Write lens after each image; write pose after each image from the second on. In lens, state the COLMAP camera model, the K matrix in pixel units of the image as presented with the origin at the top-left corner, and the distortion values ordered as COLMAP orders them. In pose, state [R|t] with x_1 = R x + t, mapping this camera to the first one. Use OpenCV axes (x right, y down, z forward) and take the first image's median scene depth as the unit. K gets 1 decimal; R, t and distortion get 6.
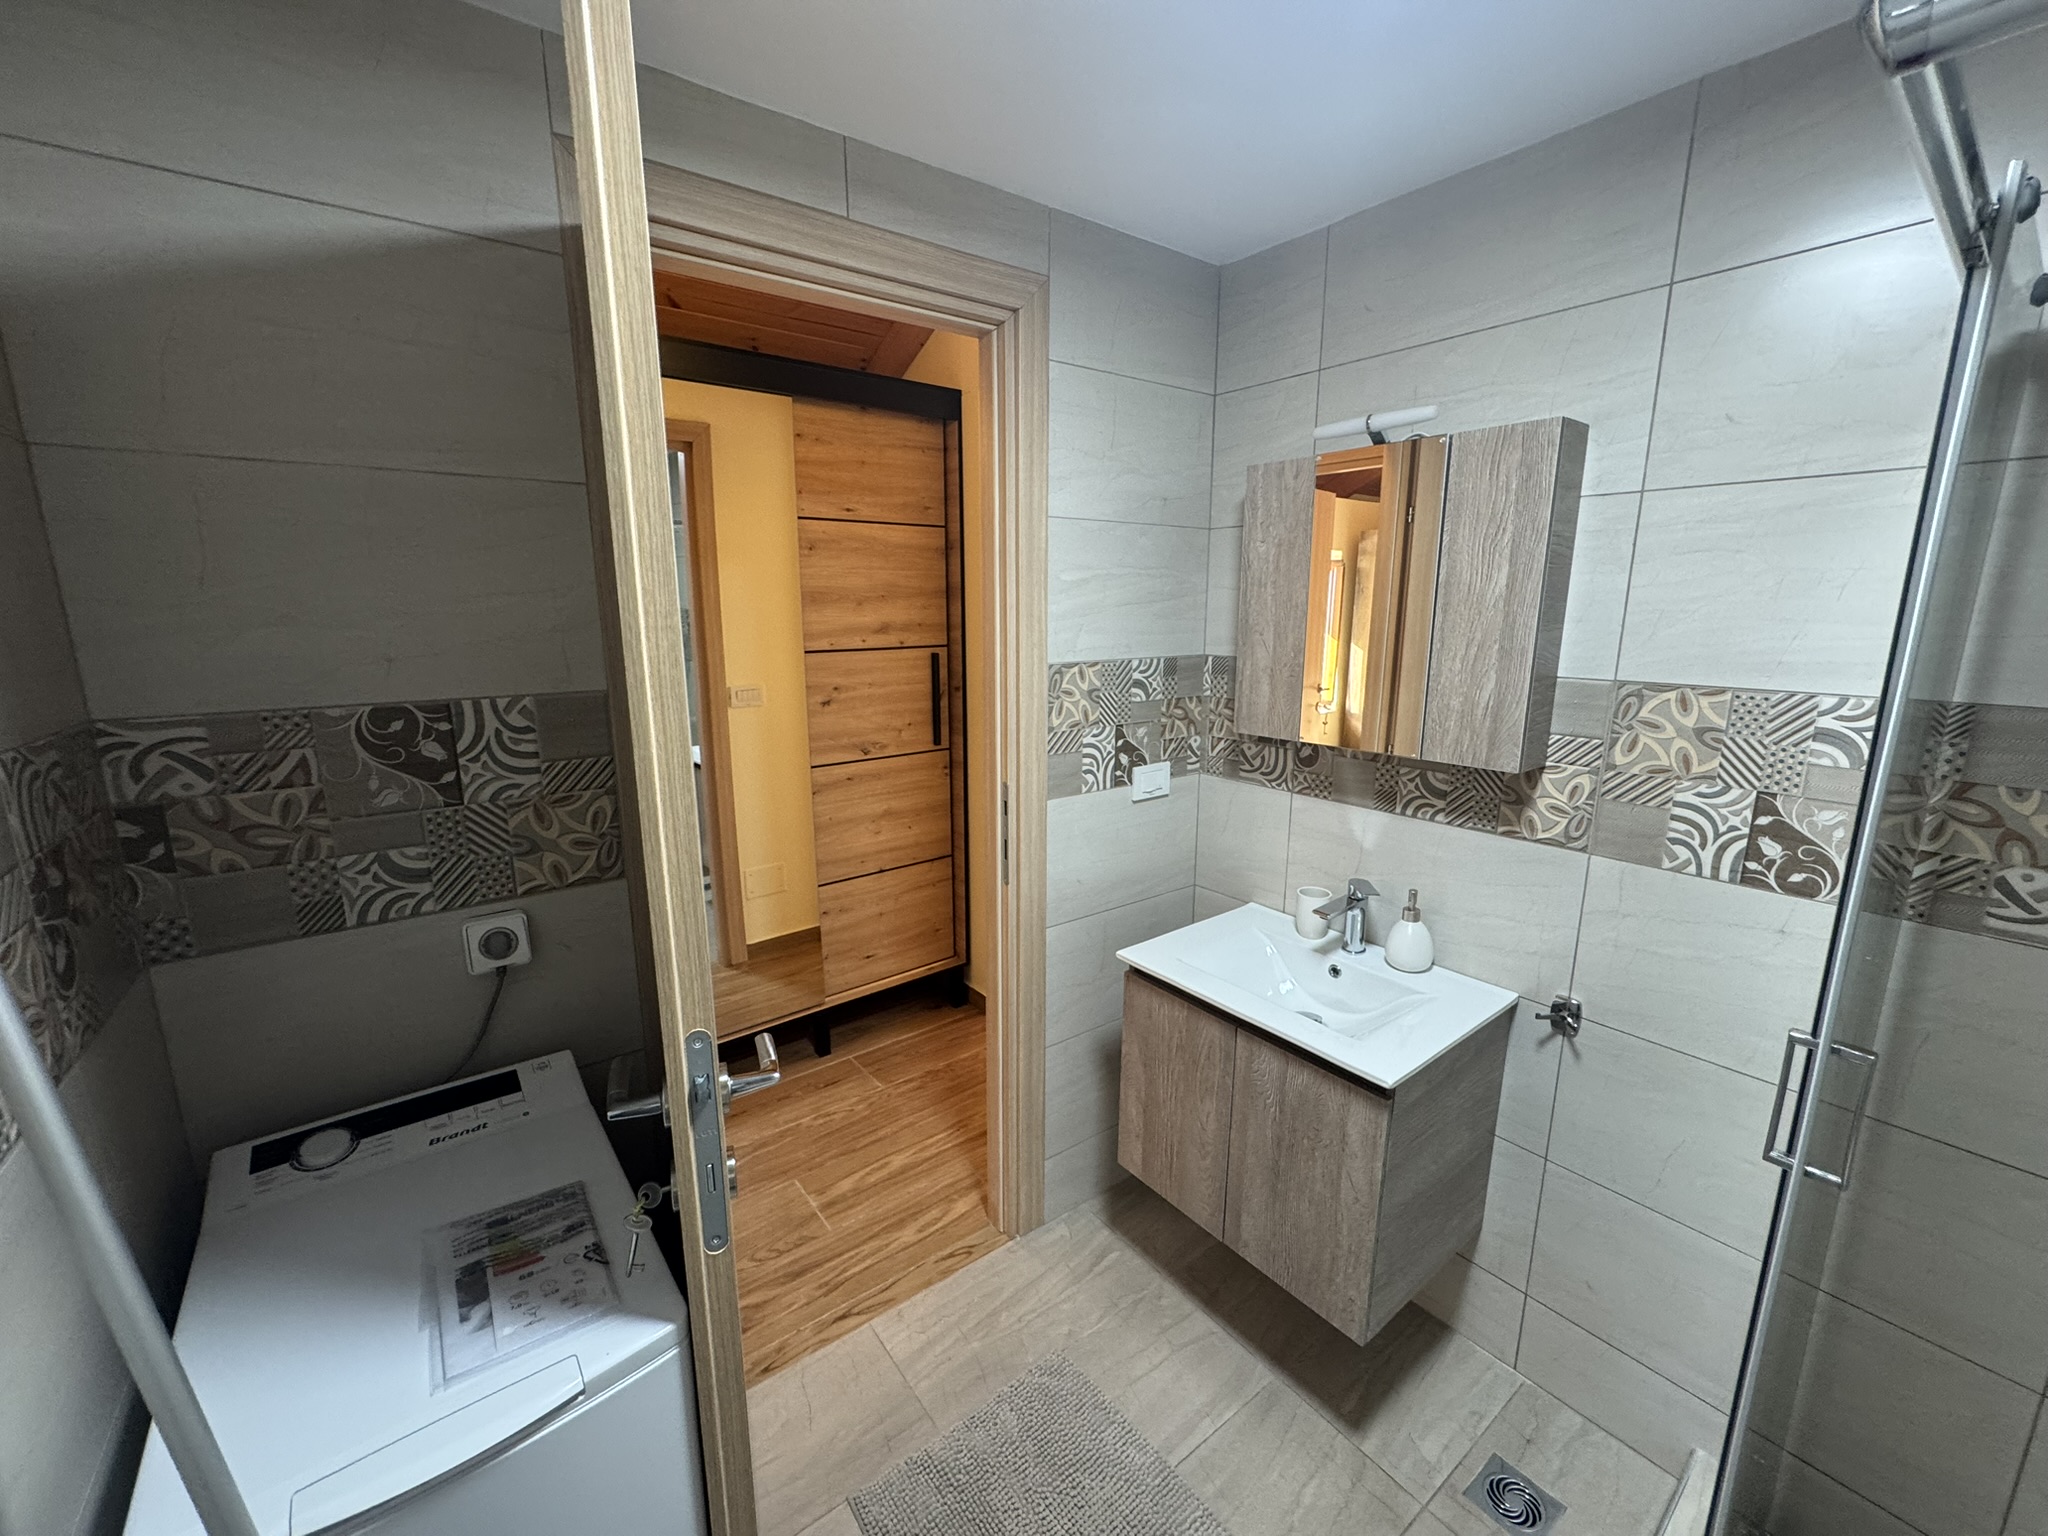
lens RADIAL K [[818.3, 0, 1022.8], [0, 818.3, 770.7], [0, 0, 1]] dist [-0.003048, 0.000086]
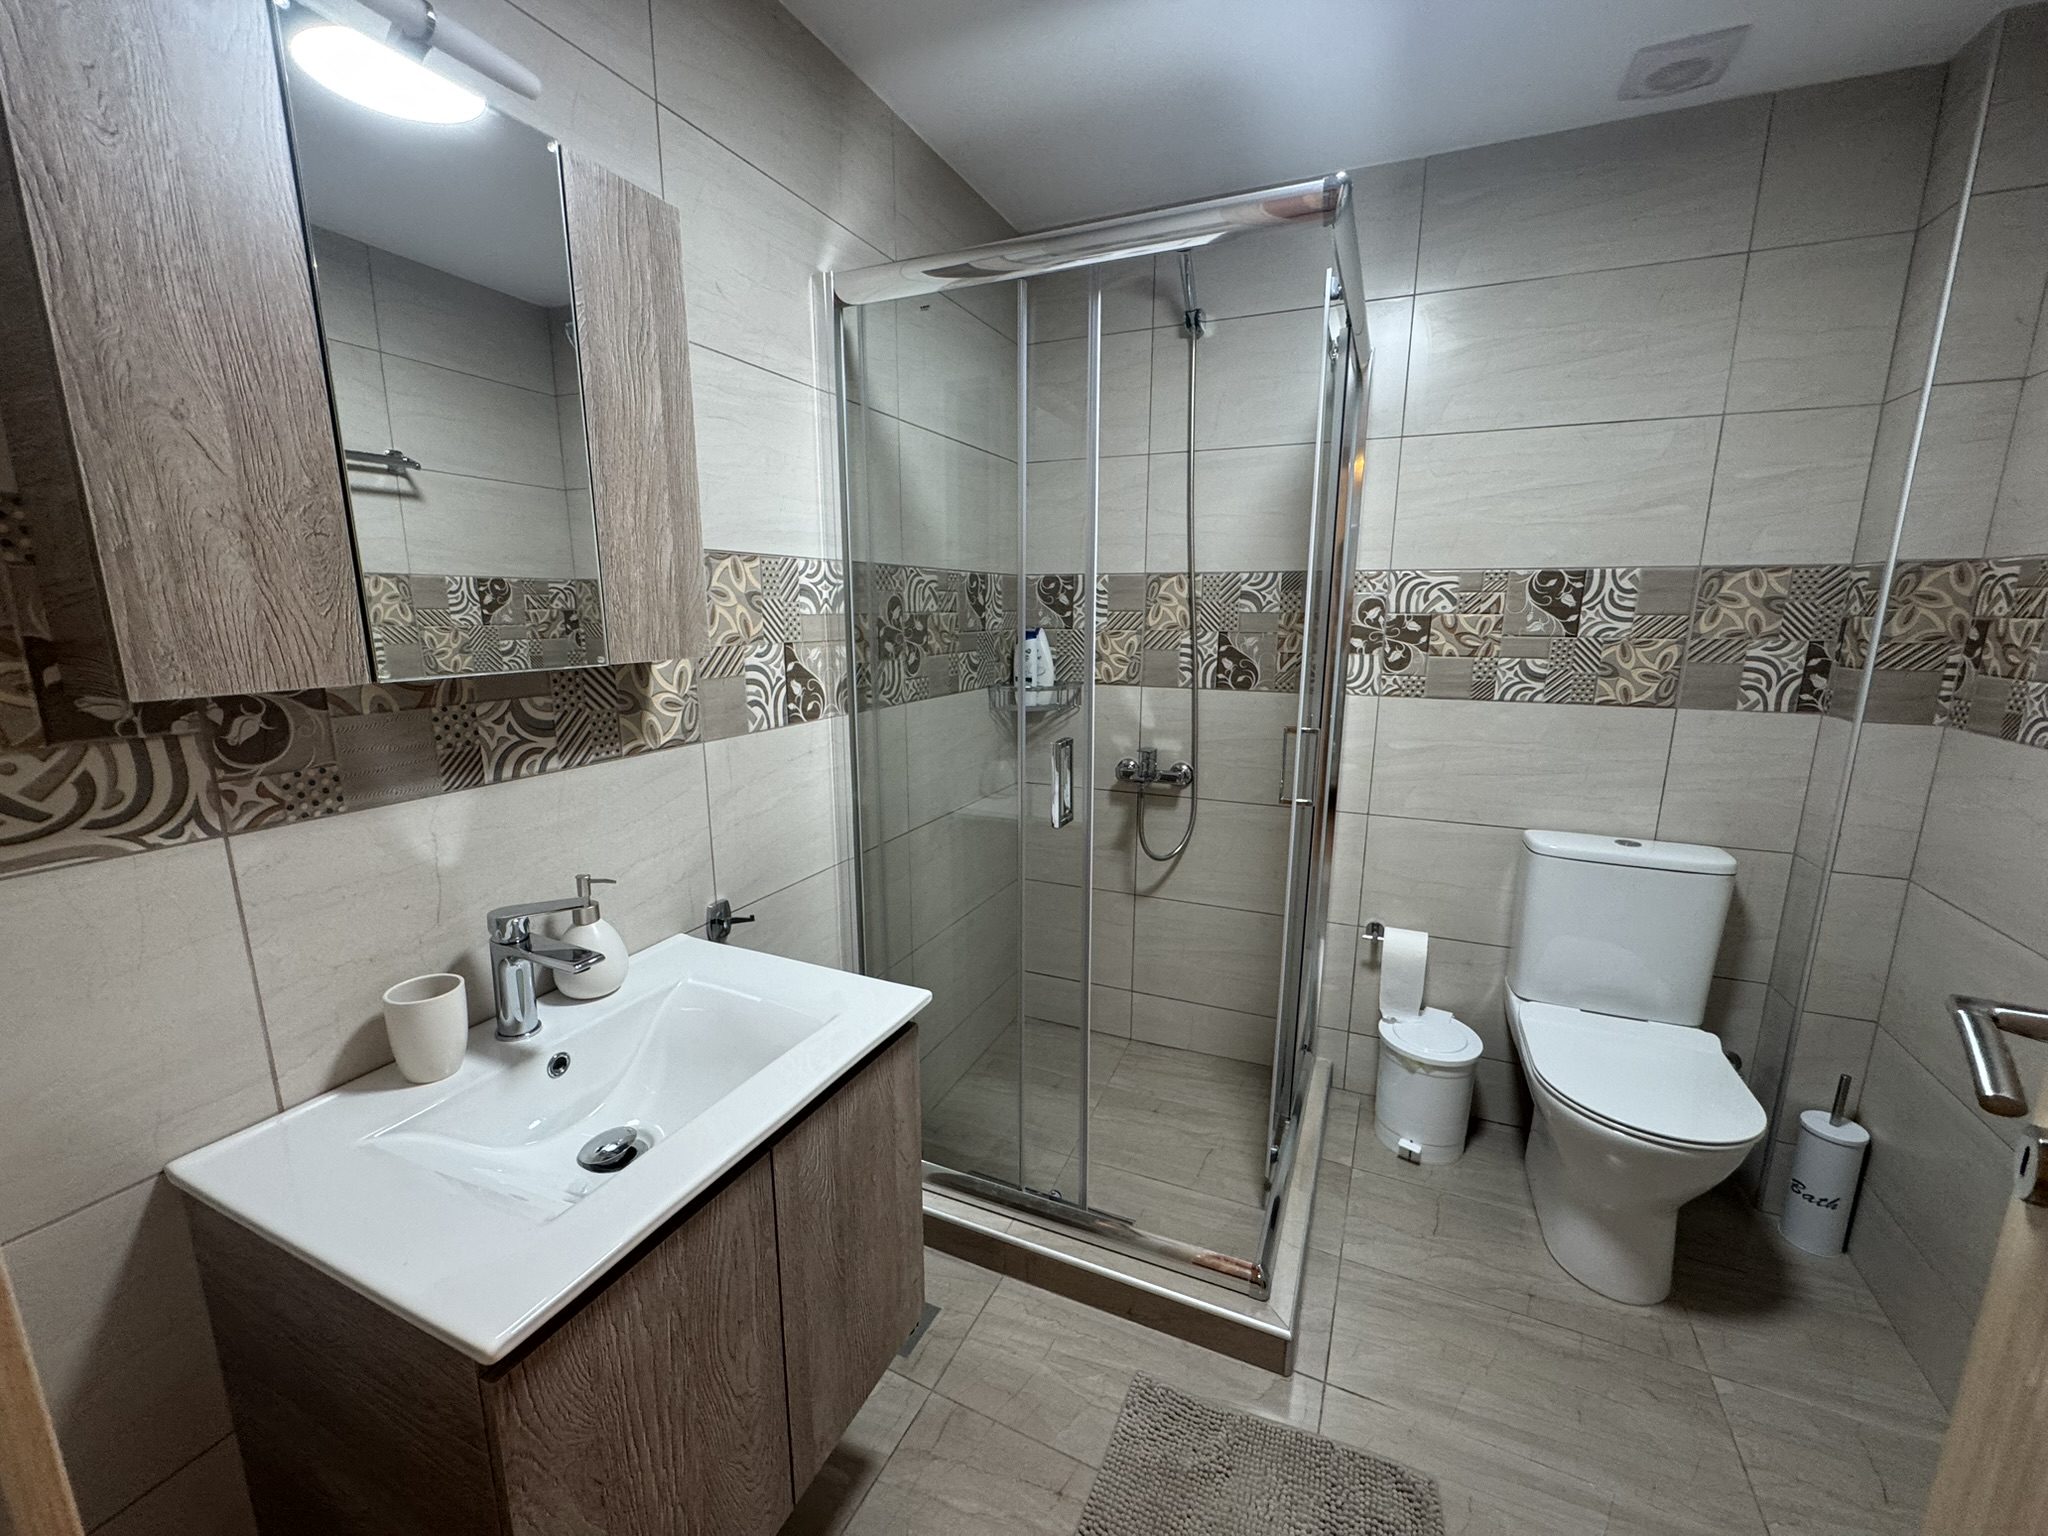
lens RADIAL K [[818.3, 0, 1022.8], [0, 818.3, 770.7], [0, 0, 1]] dist [-0.003048, 0.000086]
pose [[-0.466031, -0.171952, 0.867899, -0.247725], [0.181033, 0.941648, 0.283772, -0.056990], [-0.866050, 0.289365, -0.407708, 0.943854]]
